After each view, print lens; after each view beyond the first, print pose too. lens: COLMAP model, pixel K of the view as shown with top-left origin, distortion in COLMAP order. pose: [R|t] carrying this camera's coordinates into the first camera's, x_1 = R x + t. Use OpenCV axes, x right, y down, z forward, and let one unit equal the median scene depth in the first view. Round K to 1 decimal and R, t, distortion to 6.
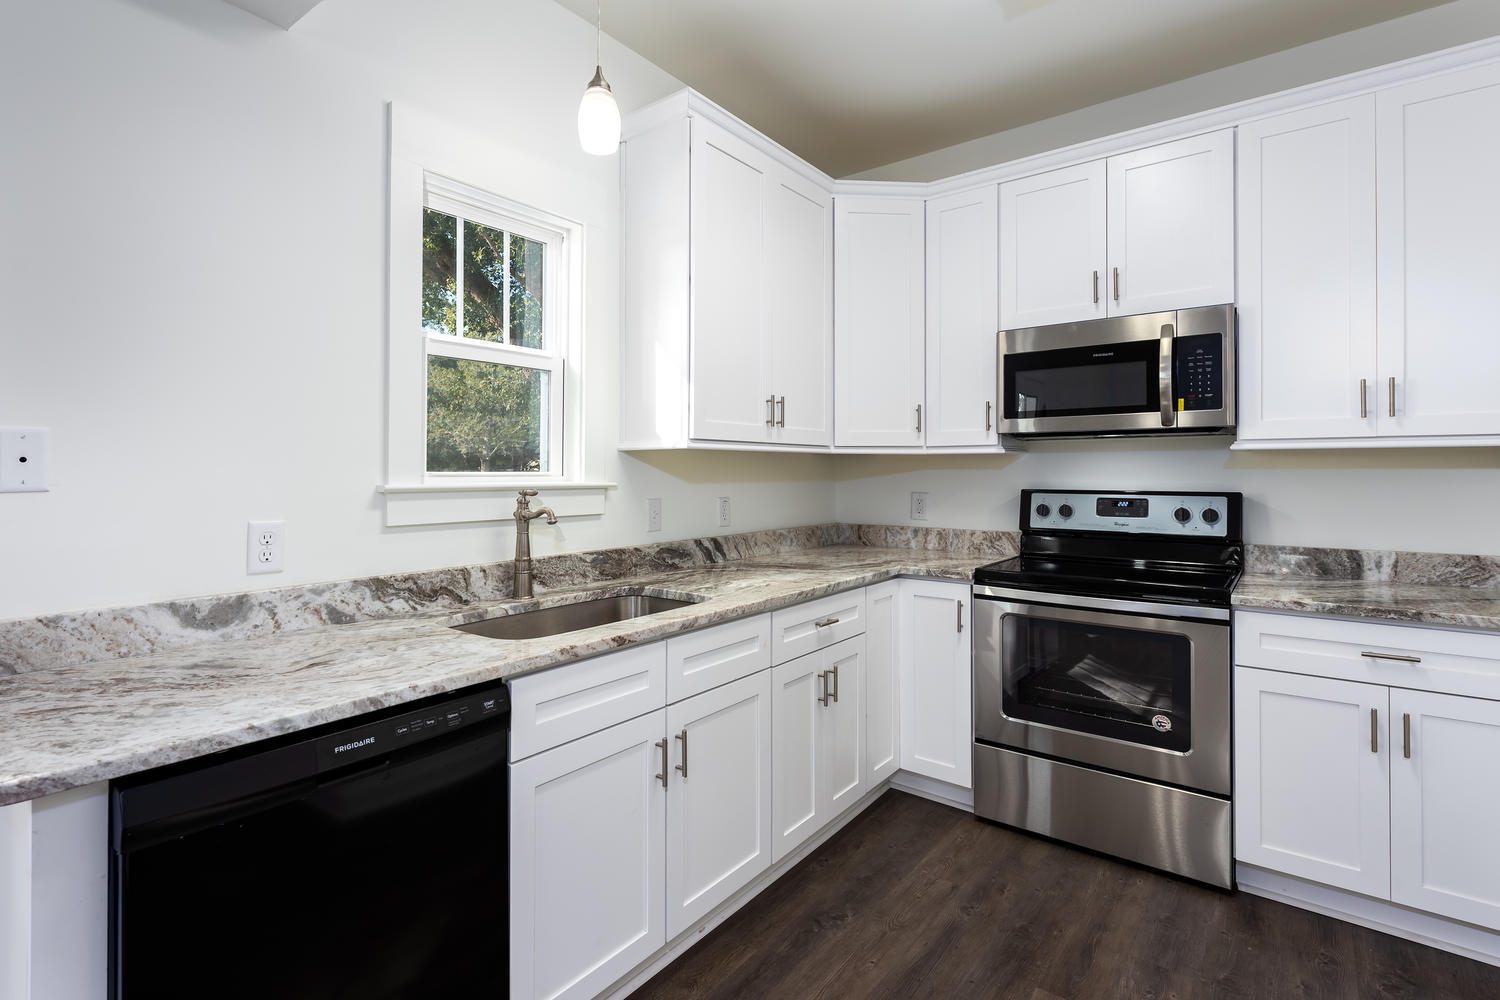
lens RADIAL K [[726.7, 0, 710.3], [0, 726.7, 471.9], [0, 0, 1]] dist [0.001222, -0.000125]
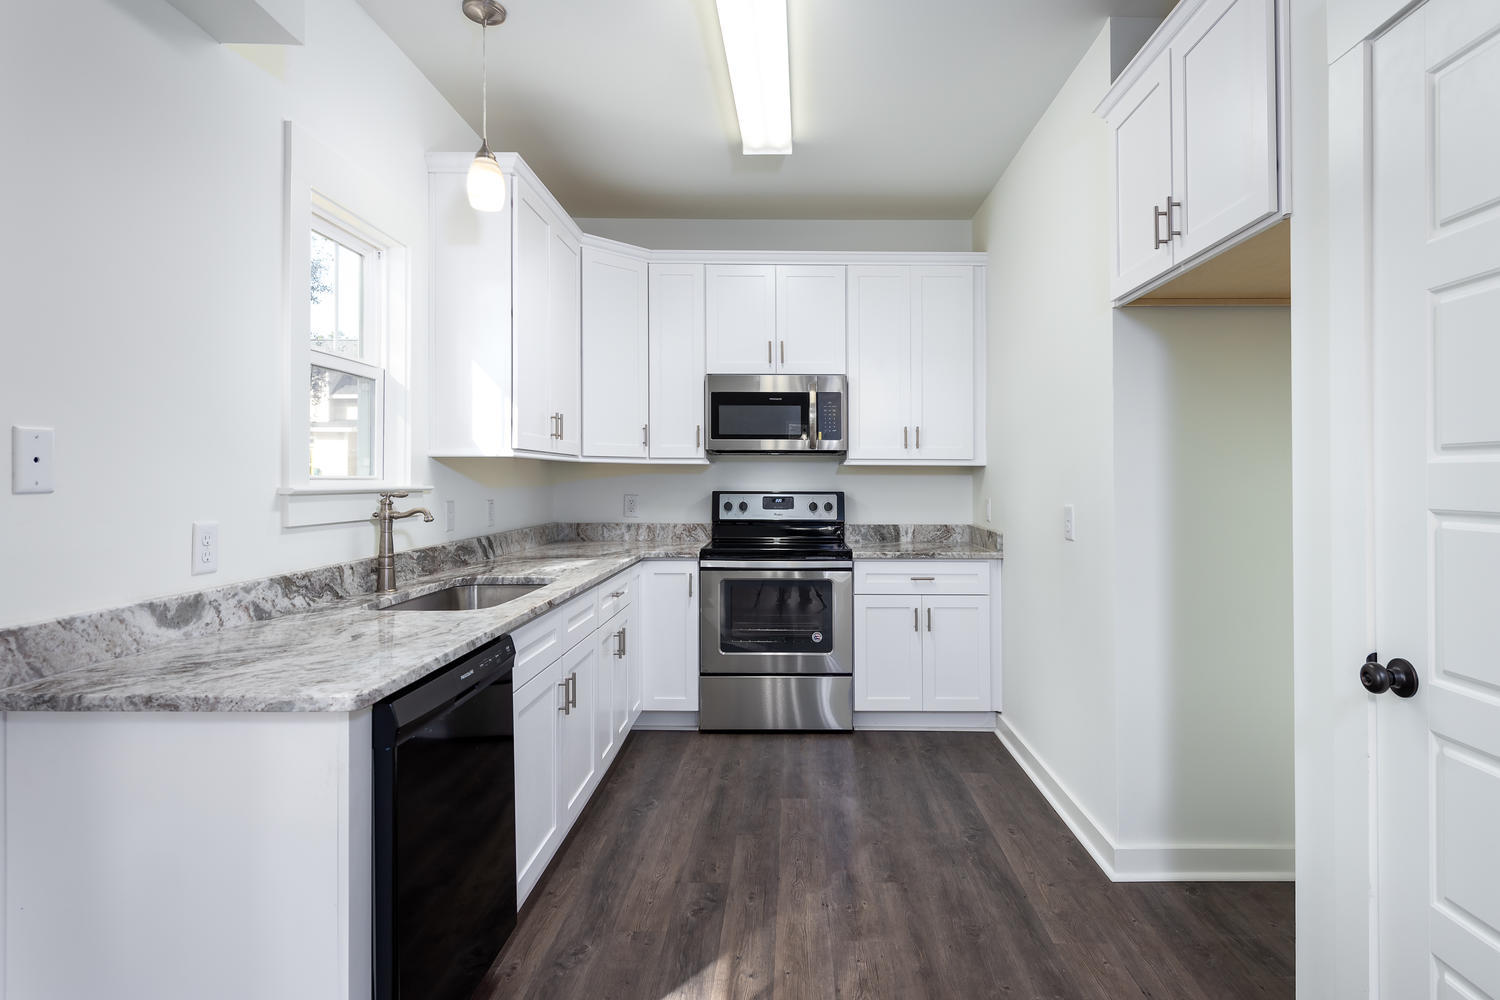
lens RADIAL K [[761.0, 0, 807.7], [0, 761.0, 477.8], [0, 0, 1]] dist [0.001324, -0.000666]
pose [[0.764955, 0.004958, 0.644064, -0.430885], [-0.003849, 0.999988, -0.003127, 0.003855], [-0.644072, -0.000087, 0.764965, -0.235477]]
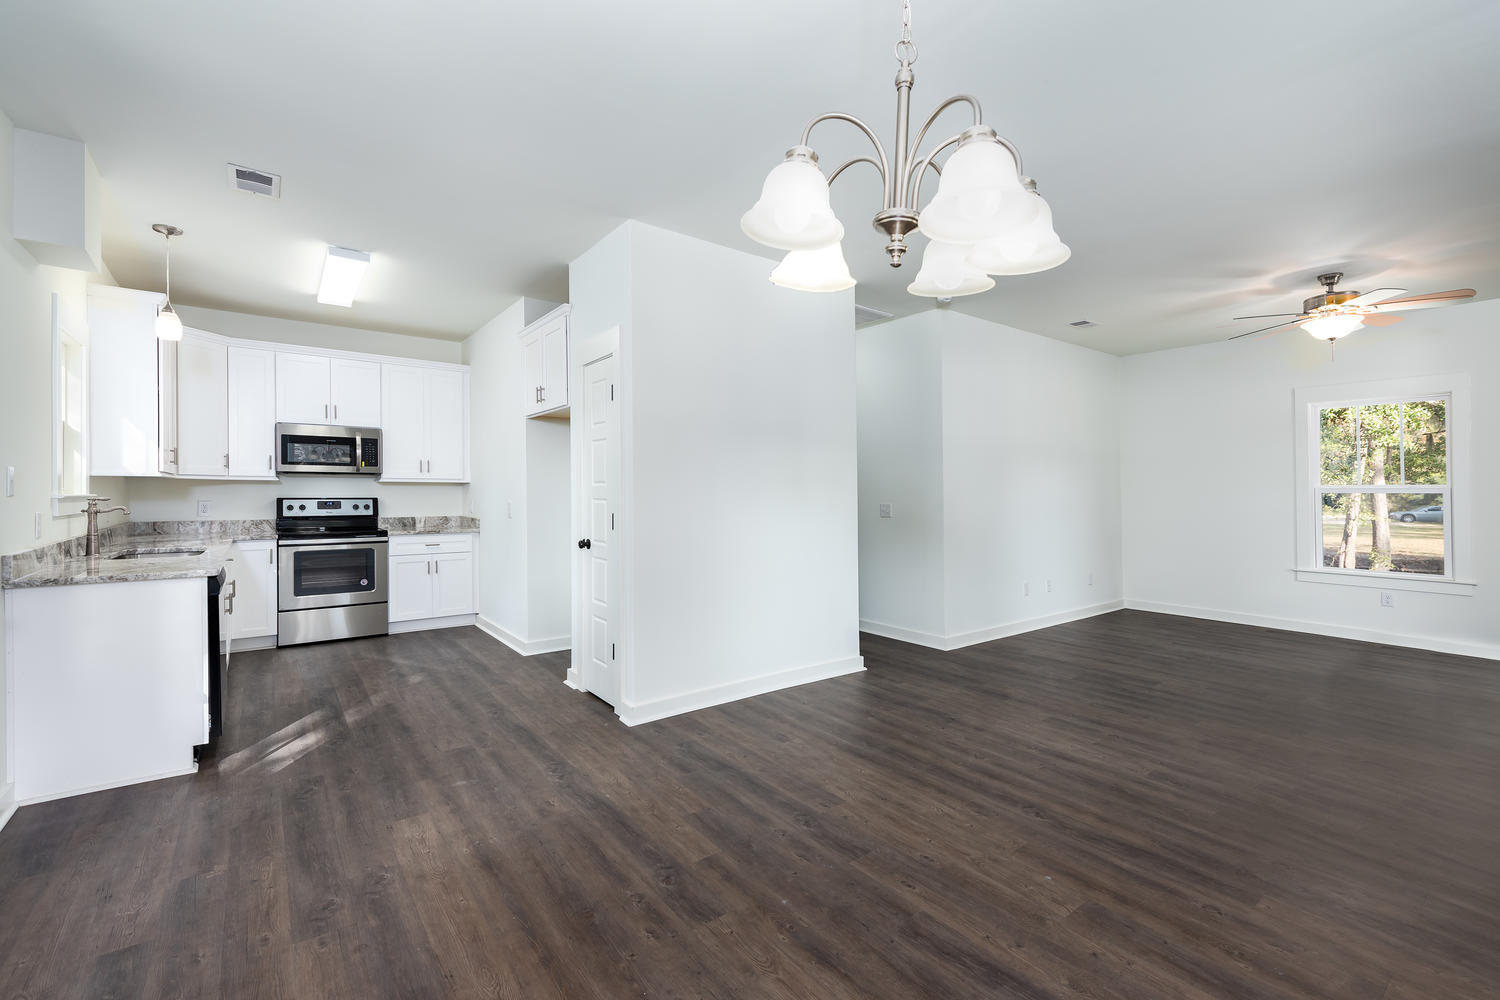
lens RADIAL K [[607.5, 0, 747.2], [0, 607.5, 493.5], [0, 0, 1]] dist [0.001271, -0.000025]
pose [[0.217797, -0.002899, 0.975990, -1.190729], [-0.002209, 0.999992, 0.003464, 0.003843], [-0.975992, -0.002910, 0.217789, -0.823319]]
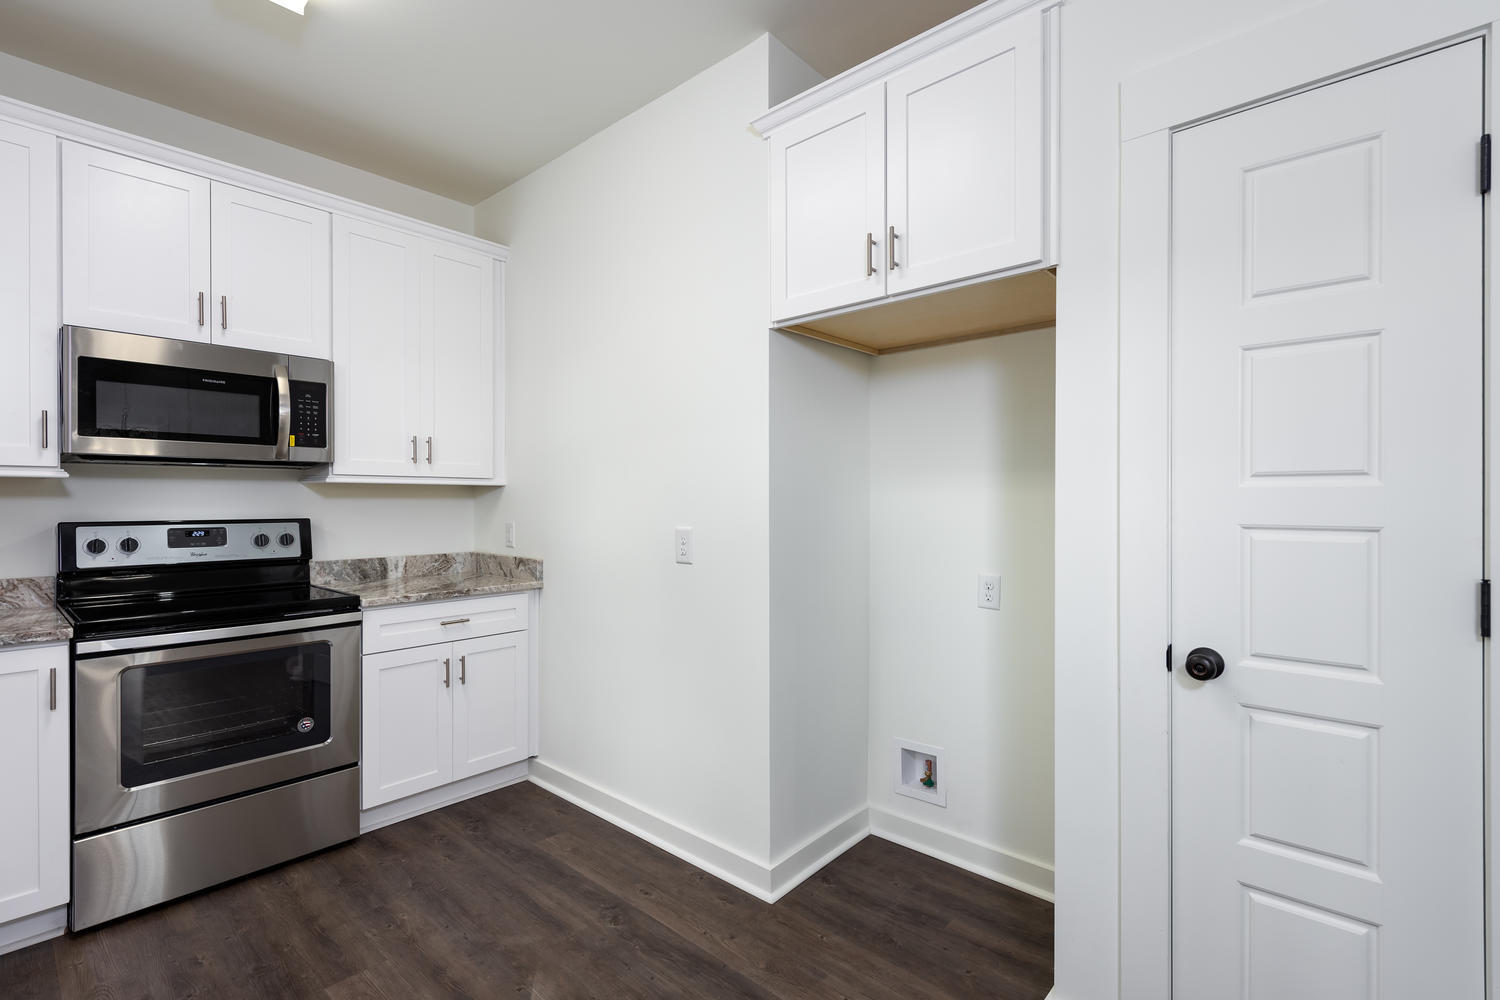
lens RADIAL K [[678.2, 0, 763.8], [0, 678.2, 500.4], [0, 0, 1]] dist [0.000388, -0.000461]
pose [[0.043724, 0.000786, 0.999043, -0.367707], [0.001866, 0.999998, -0.000868, 0.001851], [-0.999042, 0.001903, 0.043723, 0.230918]]
